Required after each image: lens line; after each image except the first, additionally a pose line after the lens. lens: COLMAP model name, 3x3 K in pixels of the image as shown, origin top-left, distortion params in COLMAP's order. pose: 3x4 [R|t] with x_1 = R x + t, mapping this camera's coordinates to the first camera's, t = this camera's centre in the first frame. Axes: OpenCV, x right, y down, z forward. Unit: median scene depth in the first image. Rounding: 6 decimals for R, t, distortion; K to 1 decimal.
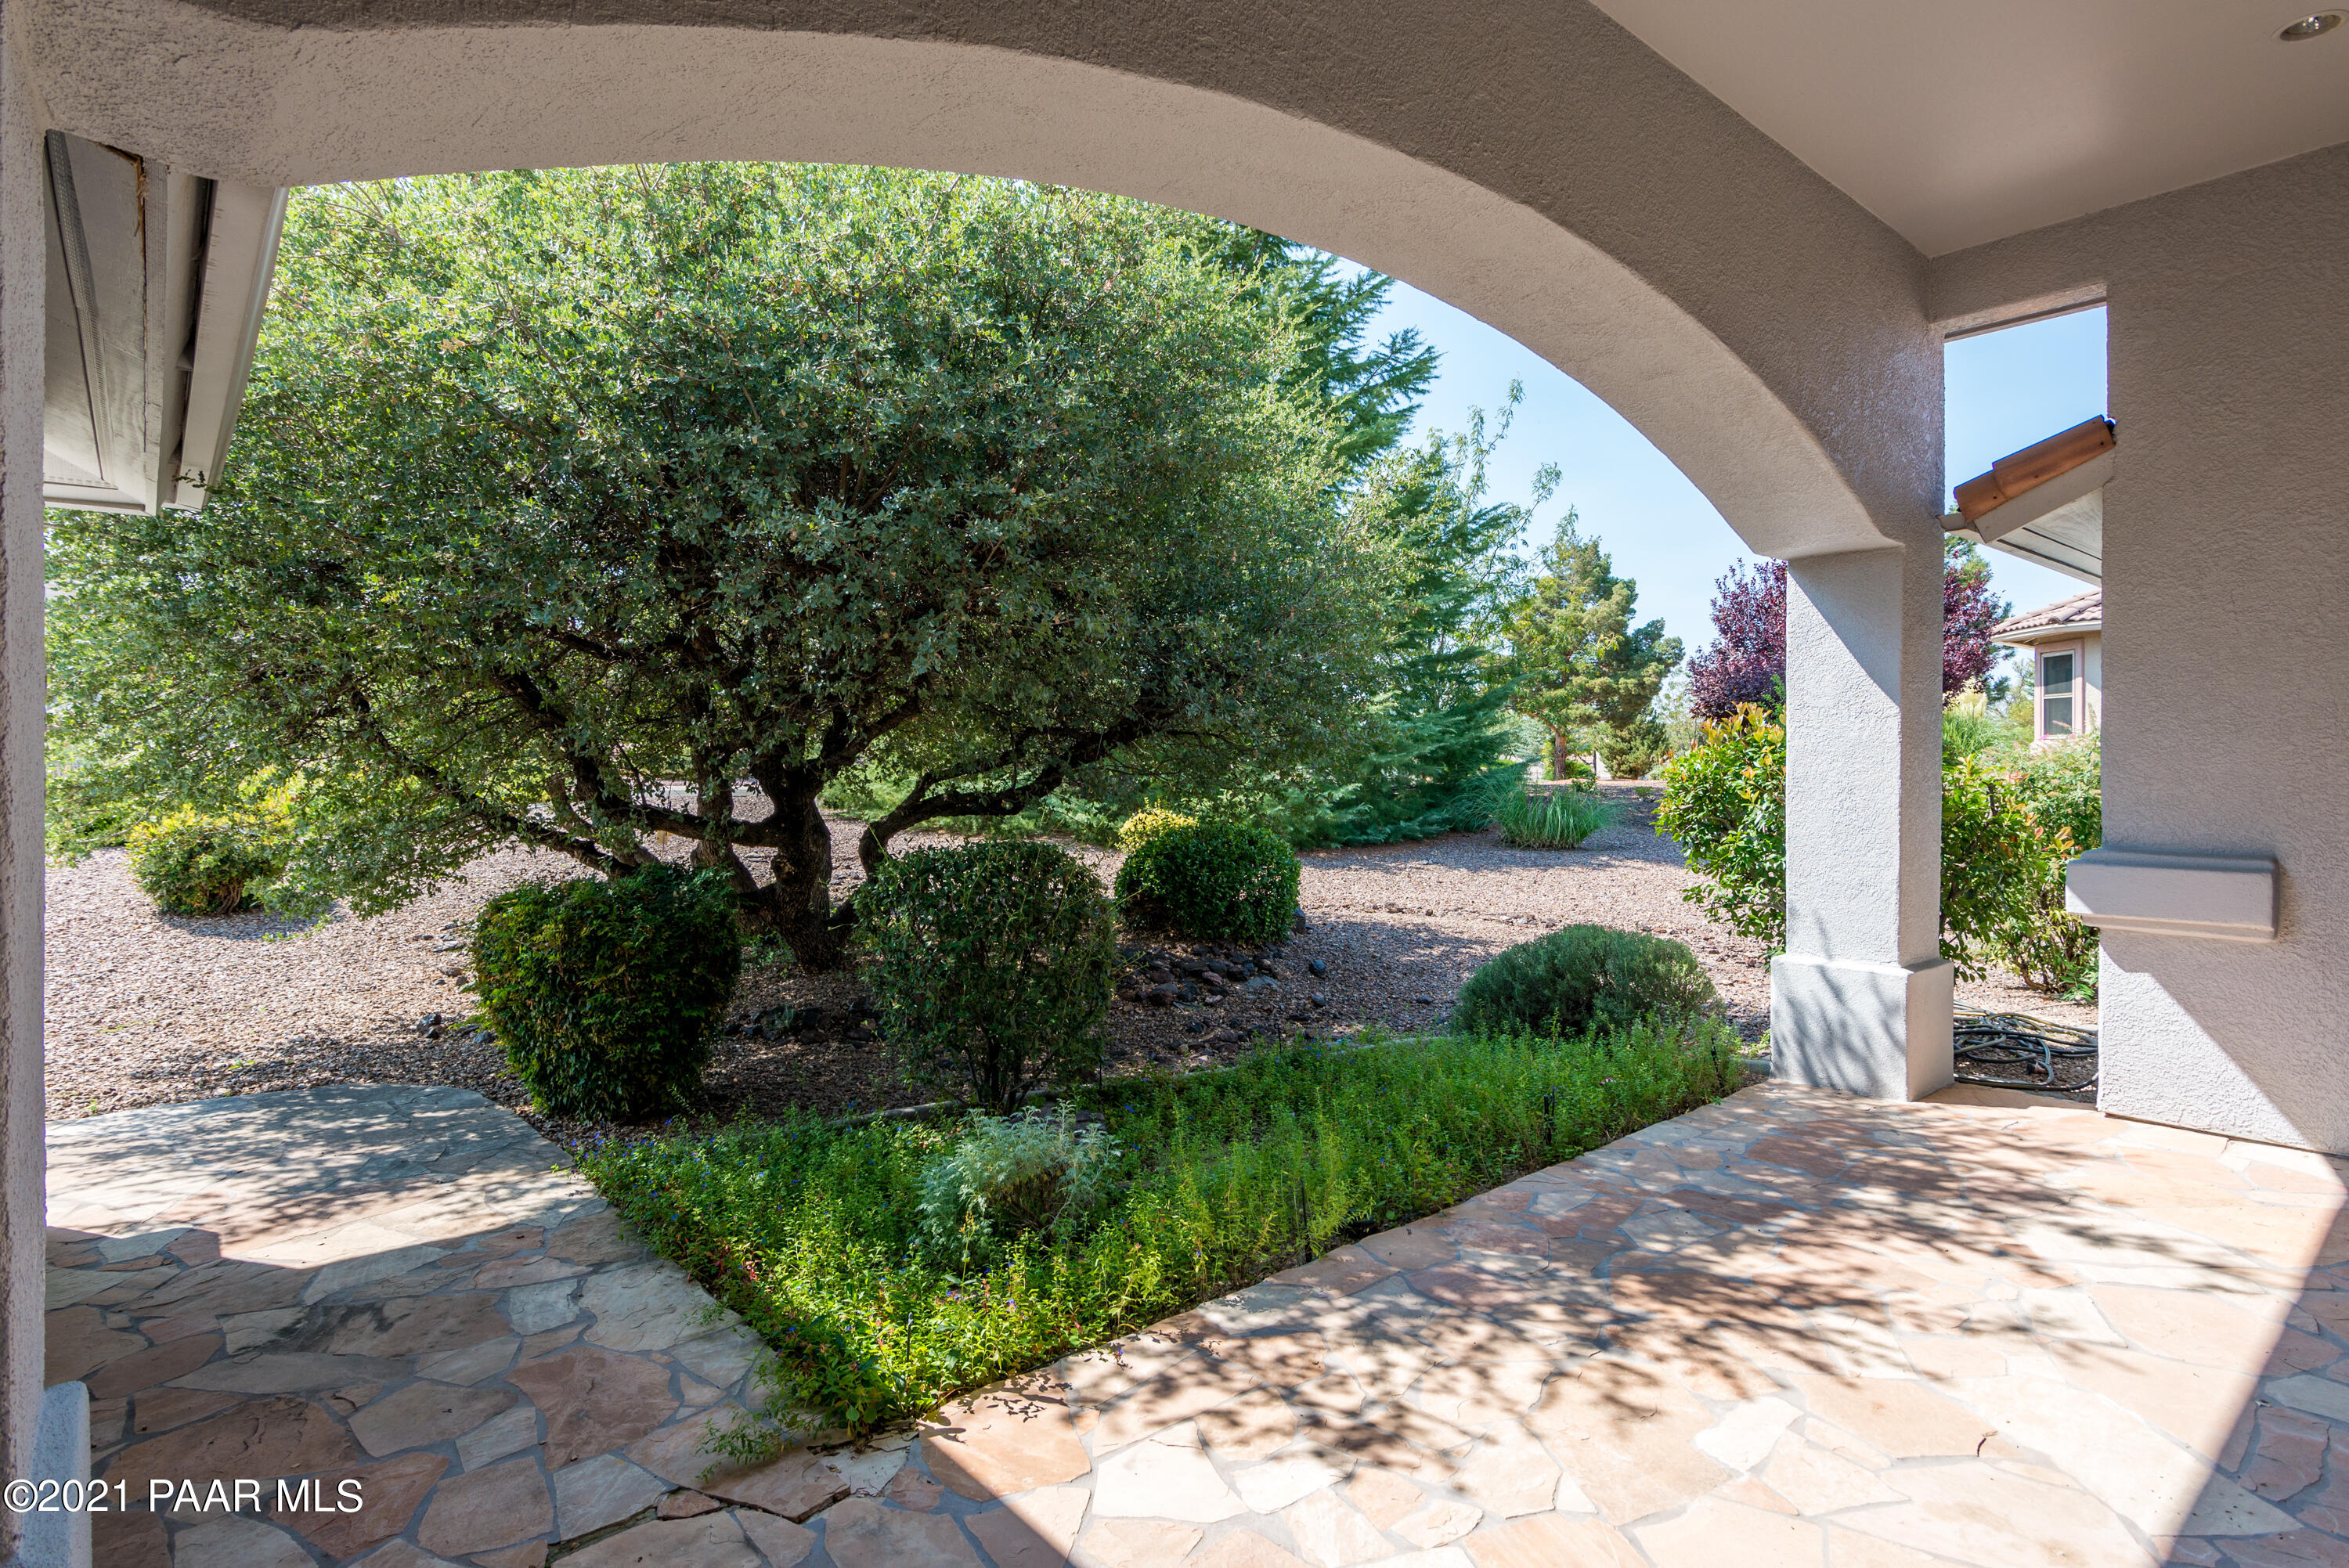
lens RADIAL K [[1145.6, 0, 1174.6], [0, 1145.6, 779.8], [0, 0, 1]] dist [-0.007957, 0.001498]
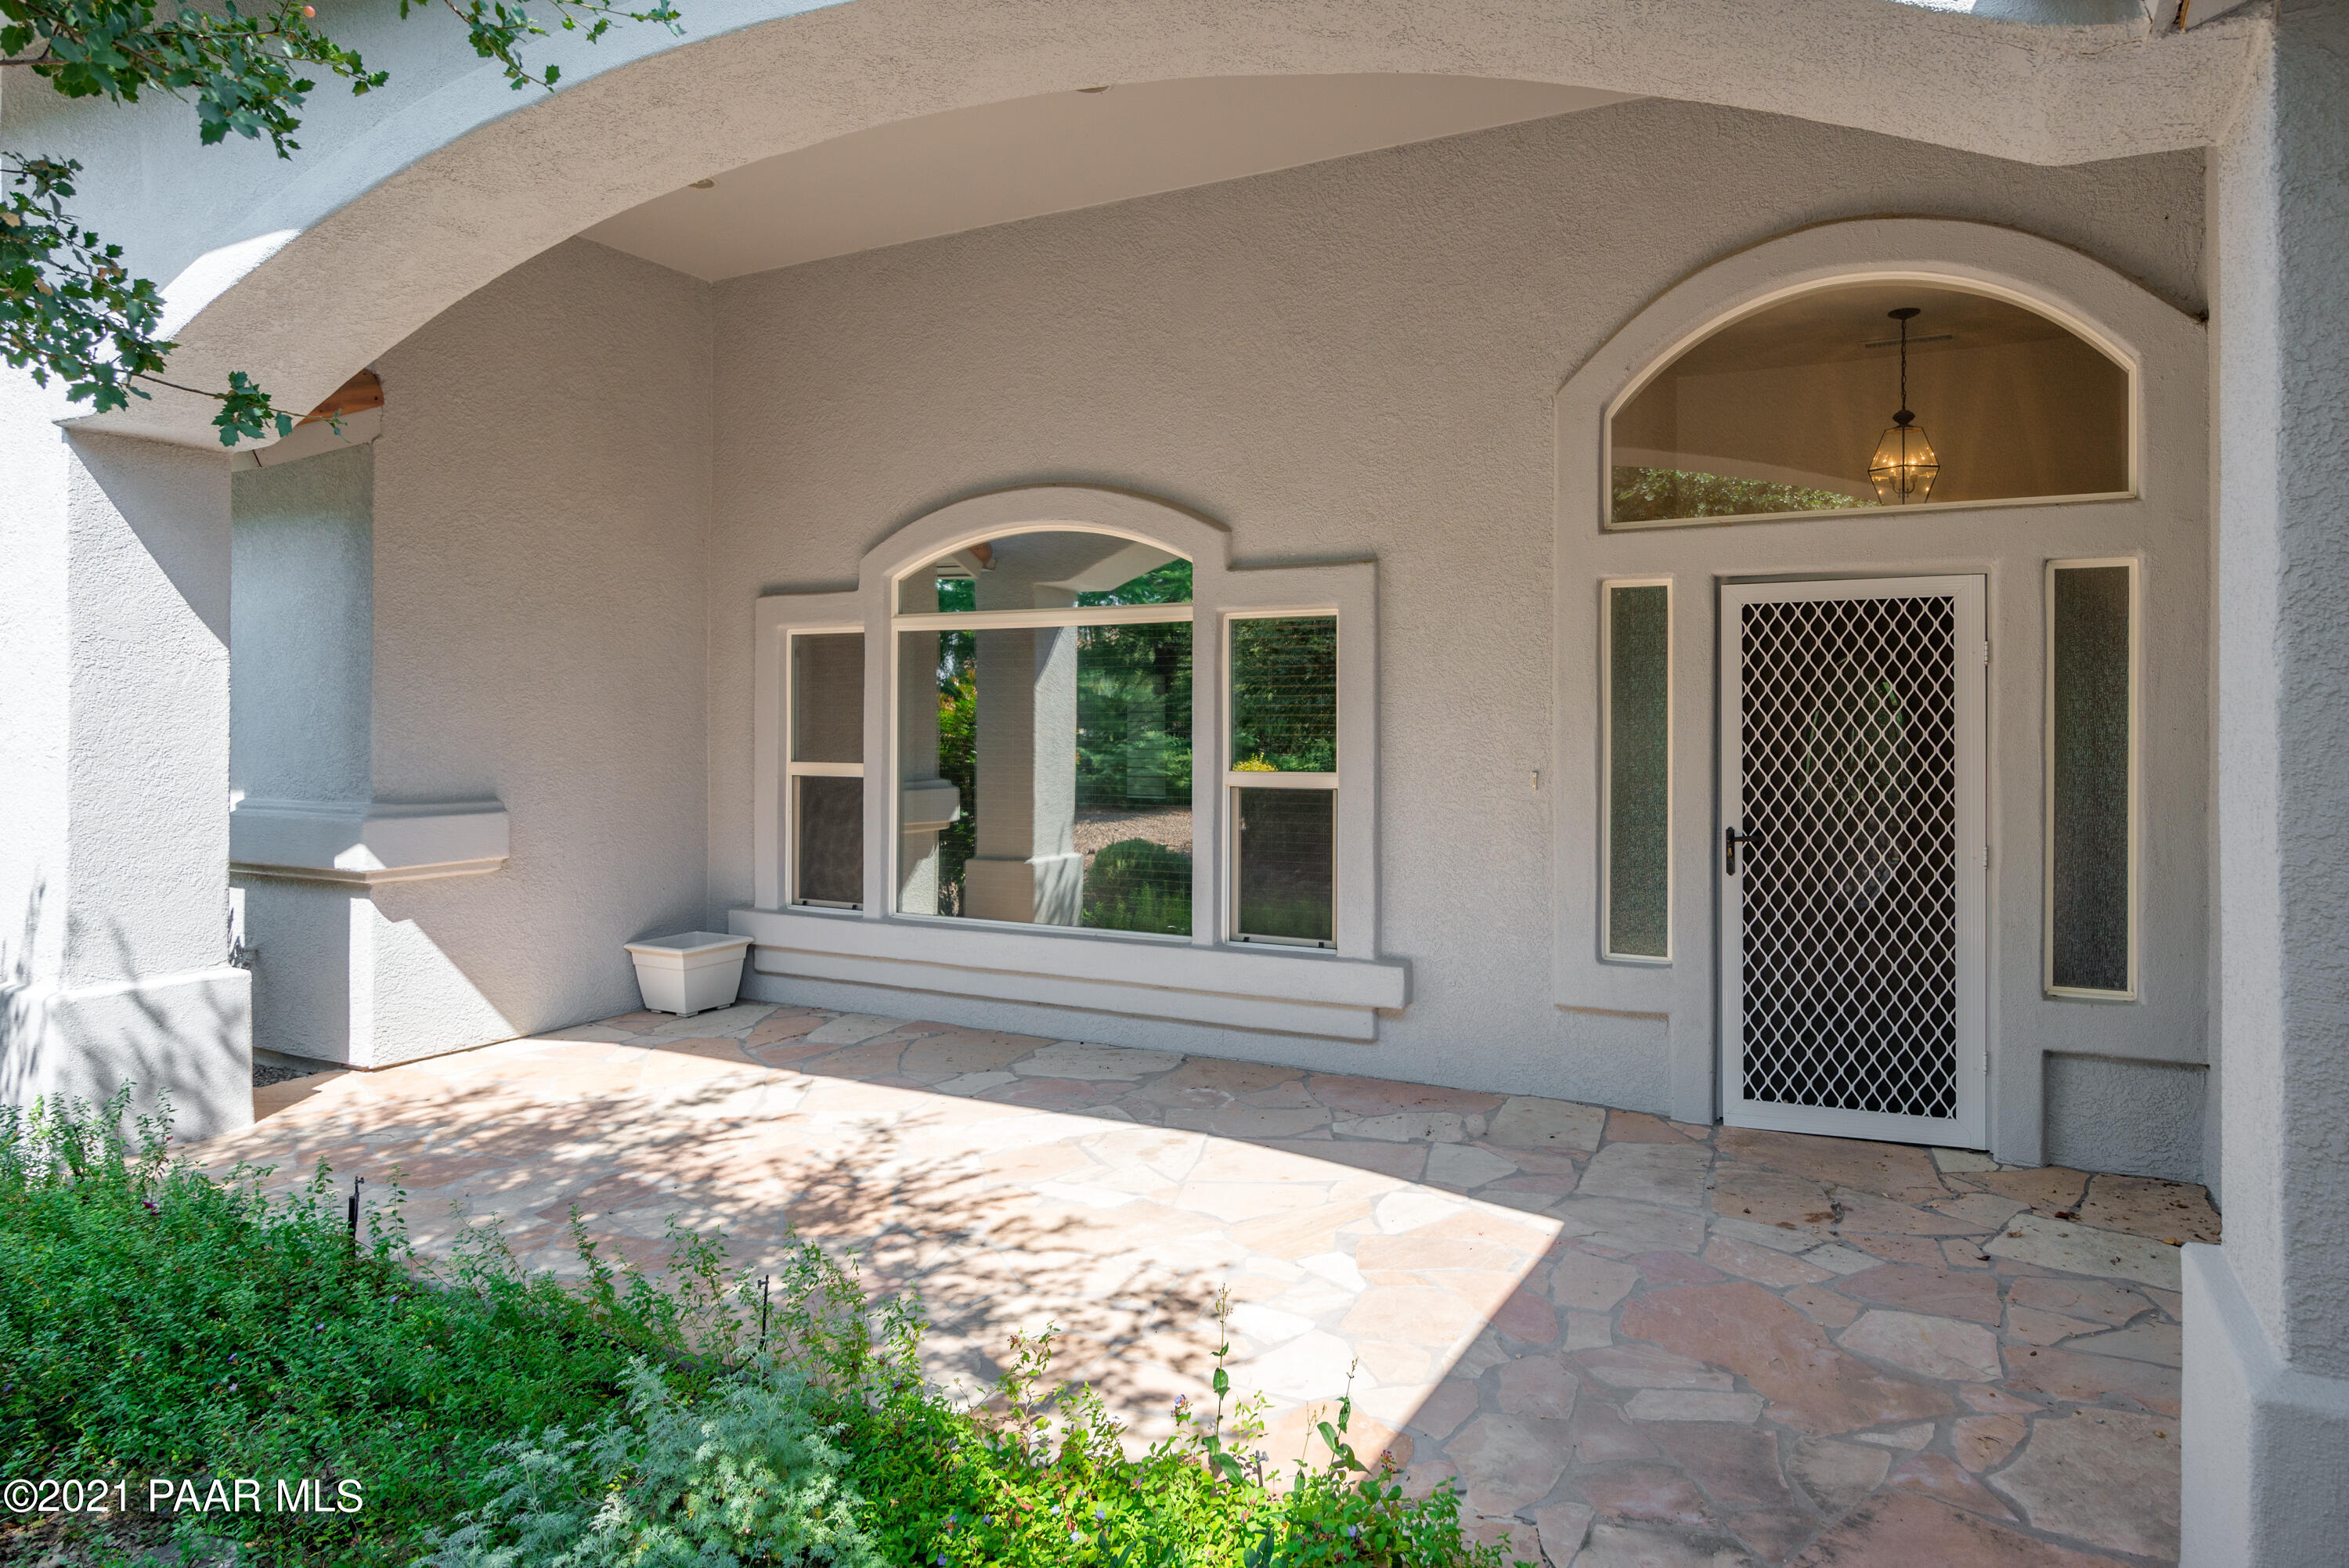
lens RADIAL K [[1430.8, 0, 1176.3], [0, 1430.8, 763.6], [0, 0, 1]] dist [0.006668, -0.001198]
pose [[-0.336851, -0.026140, 0.941195, -0.954841], [0.014805, 0.999344, 0.033054, -0.009069], [-0.941441, 0.025068, -0.336243, 1.199551]]
